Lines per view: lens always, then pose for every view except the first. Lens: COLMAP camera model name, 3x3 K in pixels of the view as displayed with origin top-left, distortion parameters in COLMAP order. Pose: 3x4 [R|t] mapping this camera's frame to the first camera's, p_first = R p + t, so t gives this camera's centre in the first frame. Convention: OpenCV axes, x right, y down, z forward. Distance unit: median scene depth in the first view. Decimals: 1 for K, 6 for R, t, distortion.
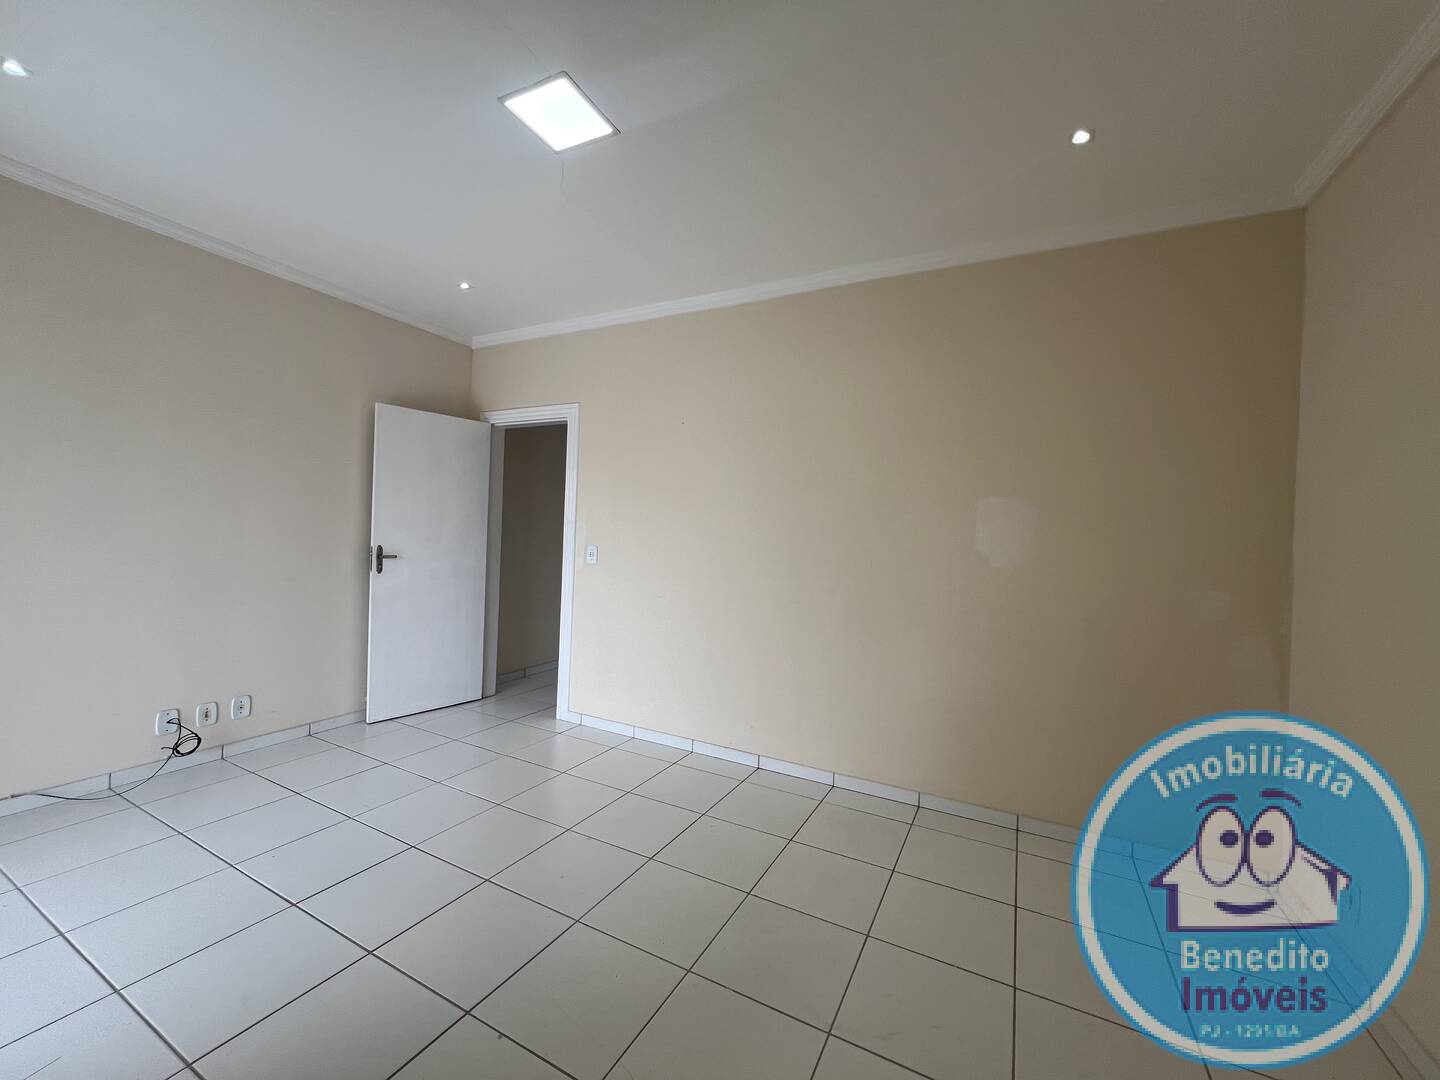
lens RADIAL K [[574.1, 0, 722.6], [0, 574.1, 532.1], [0, 0, 1]] dist [-0.003426, 0.000203]
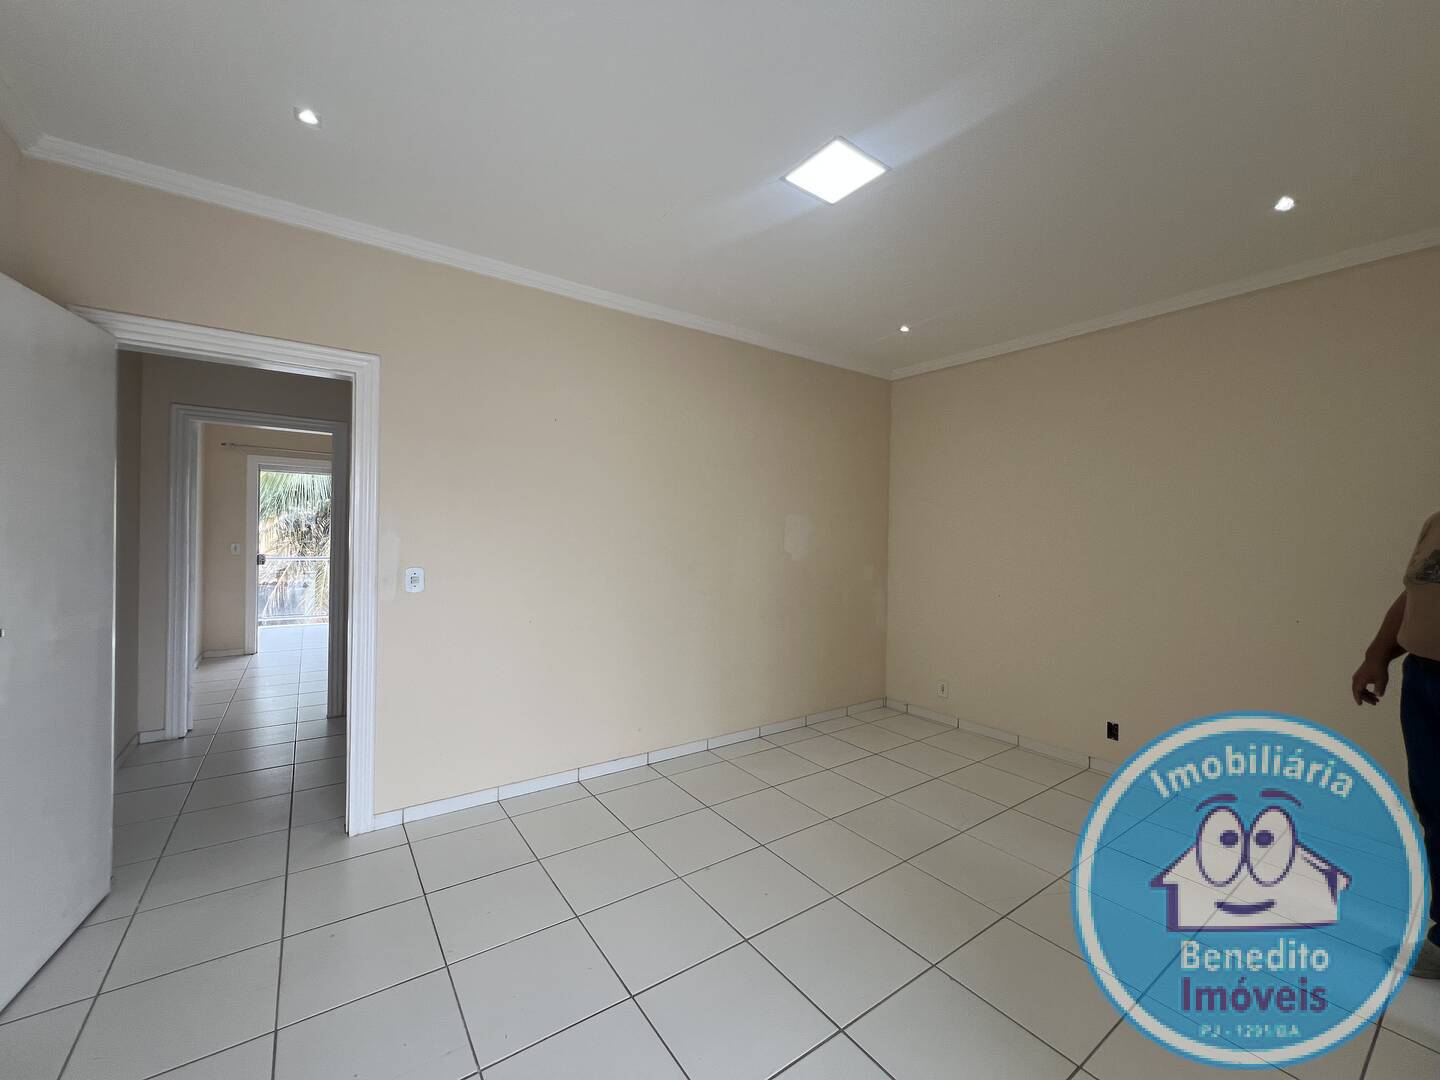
lens RADIAL K [[574.1, 0, 723.3], [0, 574.1, 542.9], [0, 0, 1]] dist [-0.003426, 0.000203]
pose [[0.451206, -0.033358, 0.891796, -0.768542], [0.007110, 0.999404, 0.033785, -0.030527], [-0.892391, -0.008903, 0.451175, 0.384915]]
